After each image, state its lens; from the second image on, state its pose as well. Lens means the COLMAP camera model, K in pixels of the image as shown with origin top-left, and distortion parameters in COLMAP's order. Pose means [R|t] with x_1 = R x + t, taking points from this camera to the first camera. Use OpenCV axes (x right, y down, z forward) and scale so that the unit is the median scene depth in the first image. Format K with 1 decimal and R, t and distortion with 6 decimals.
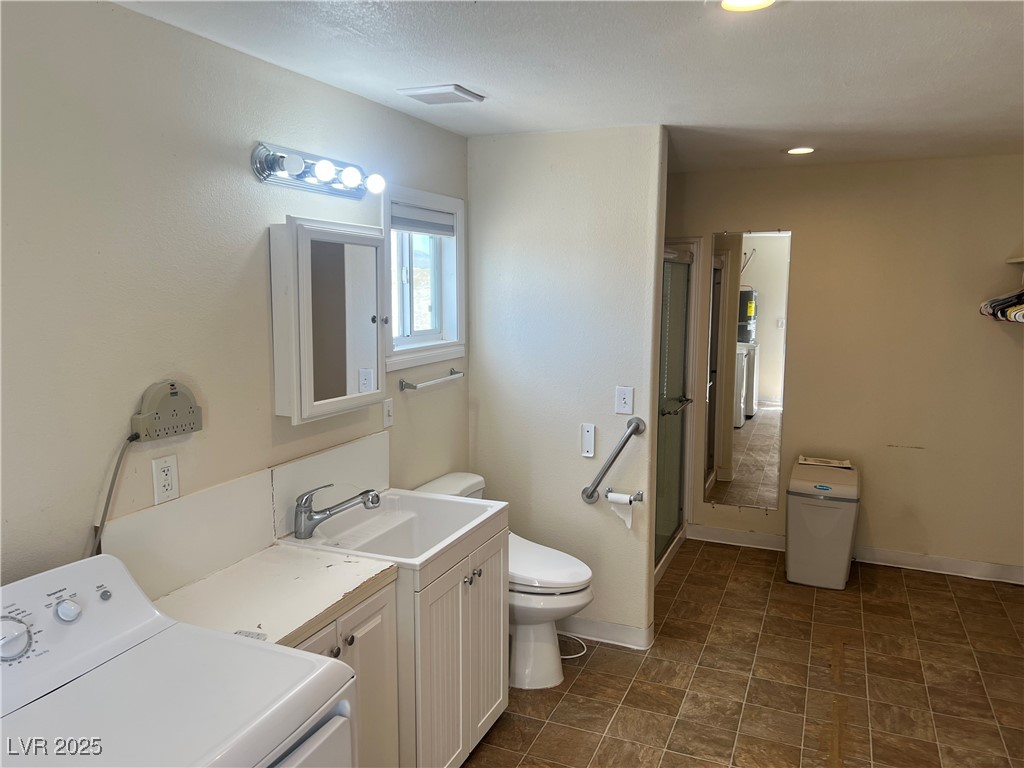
lens RADIAL K [[760.3, 0, 506.7], [0, 760.3, 388.4], [0, 0, 1]] dist [0.056328, -0.066722]
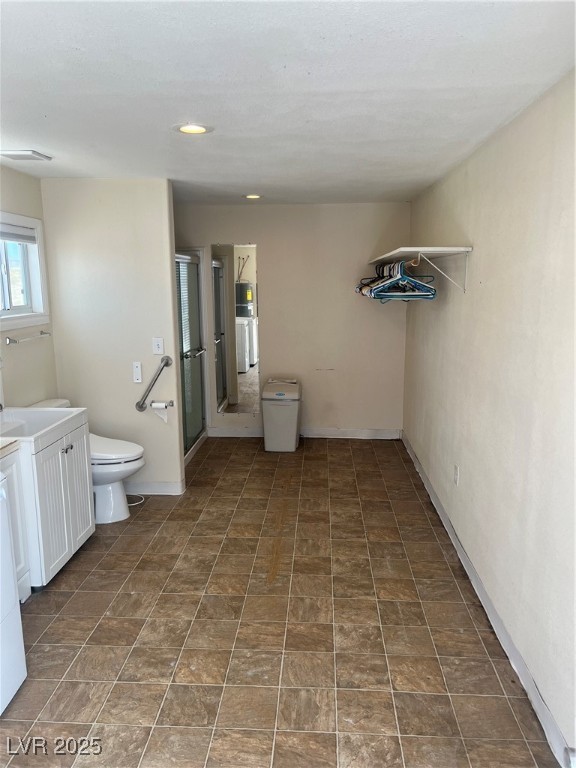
lens RADIAL K [[570.2, 0, 288.7], [0, 570.2, 382.9], [0, 0, 1]] dist [0.056328, -0.066722]
pose [[0.939137, -0.069435, 0.336453, -0.001635], [0.056234, 0.997223, 0.048835, 0.053063], [-0.338910, -0.026943, 0.940433, -0.274436]]
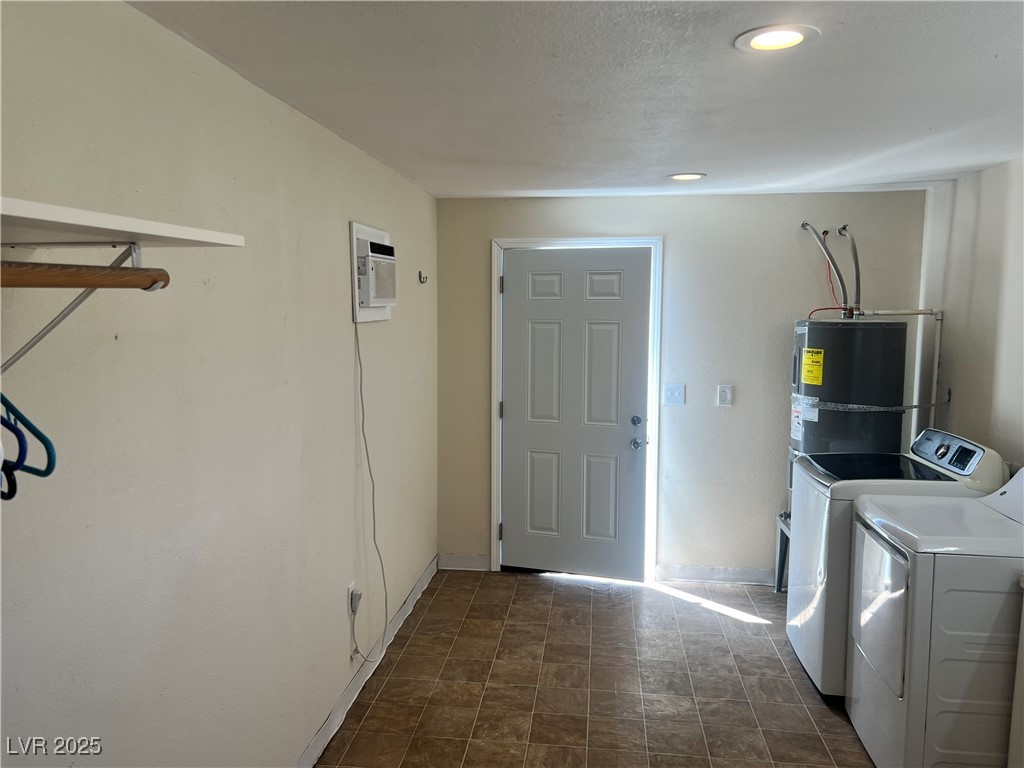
lens RADIAL K [[760.3, 0, 507.2], [0, 760.3, 378.6], [0, 0, 1]] dist [0.056328, -0.066722]
pose [[-0.957434, 0.000398, -0.288651, 0.750963], [-0.067641, 0.971846, 0.225699, -0.219241], [0.280614, 0.235616, -0.930452, 1.581995]]
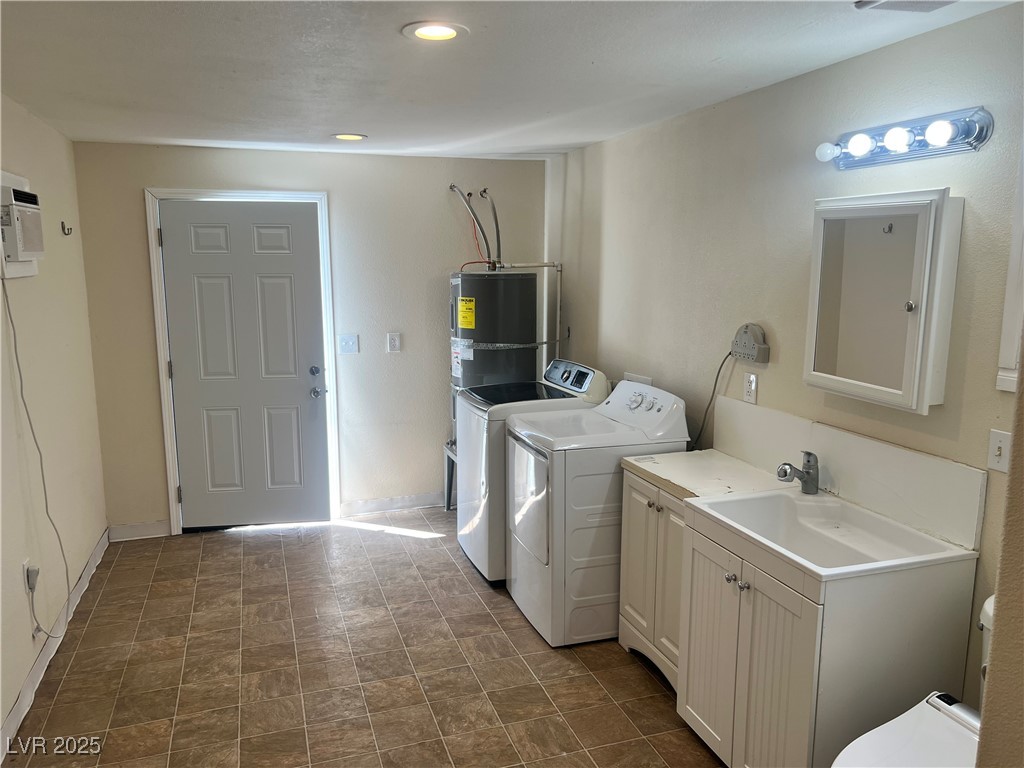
lens RADIAL K [[760.3, 0, 503.2], [0, 760.3, 390.4], [0, 0, 1]] dist [0.056328, -0.066722]
pose [[-0.742640, 0.090609, -0.663533, 0.845955], [-0.110854, 0.960504, 0.255233, -0.224061], [0.660452, 0.263101, -0.703264, 1.663818]]
